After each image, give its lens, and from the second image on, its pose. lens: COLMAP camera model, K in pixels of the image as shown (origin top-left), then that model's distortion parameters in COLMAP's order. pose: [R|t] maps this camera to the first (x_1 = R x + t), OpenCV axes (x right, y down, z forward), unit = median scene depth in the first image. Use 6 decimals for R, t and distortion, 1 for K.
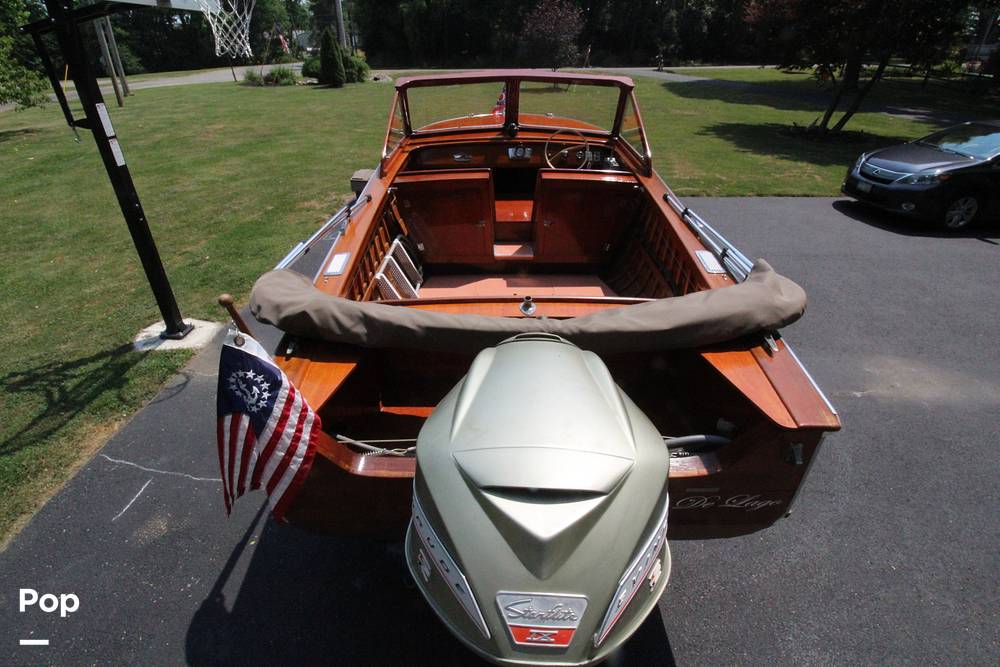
lens RADIAL K [[467.8, 0, 495.2], [0, 467.8, 331.3], [0, 0, 1]] dist [-0.002929, -0.009893]
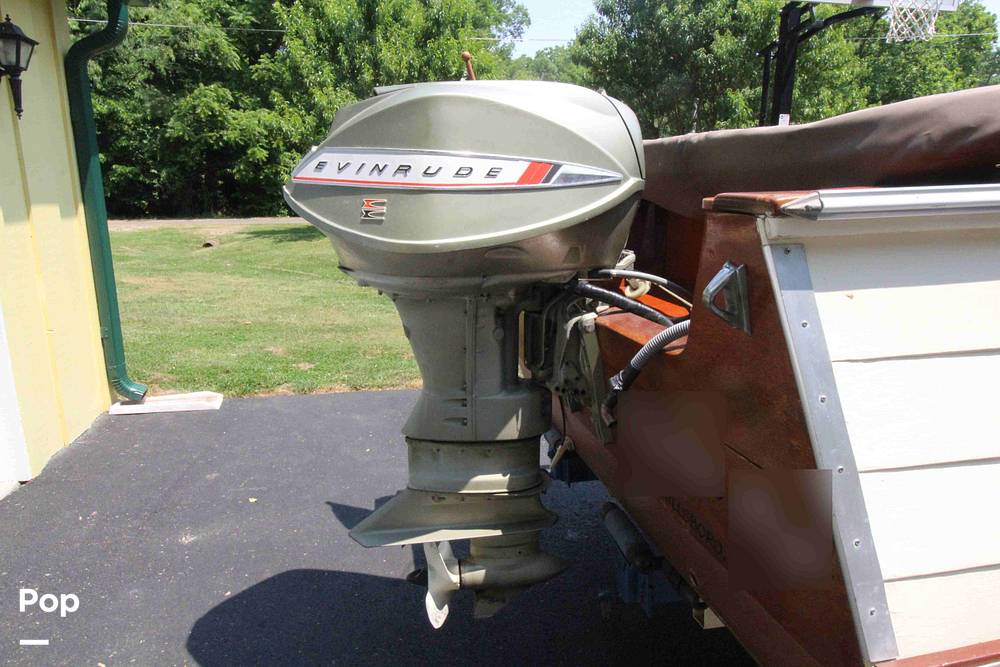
lens RADIAL K [[634.4, 0, 498.9], [0, 634.4, 334.0], [0, 0, 1]] dist [0.008657, -0.006490]
pose [[0.221339, 0.220721, -0.949890, 0.346394], [-0.506387, 0.858448, 0.081478, 0.106513], [0.833415, 0.462978, 0.301778, 0.197137]]
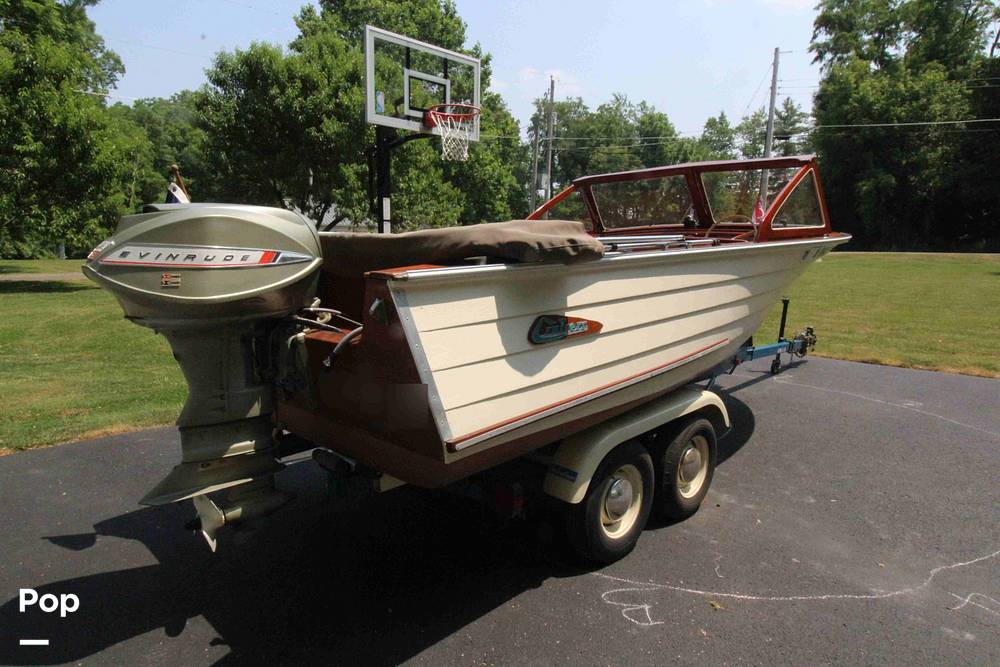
lens RADIAL K [[581.5, 0, 490.3], [0, 581.5, 329.1], [0, 0, 1]] dist [0.008017, -0.010366]
pose [[0.718593, 0.105825, -0.687332, 0.520822], [-0.362949, 0.900140, -0.240867, 0.158353], [0.593205, 0.422551, 0.685243, 0.075747]]
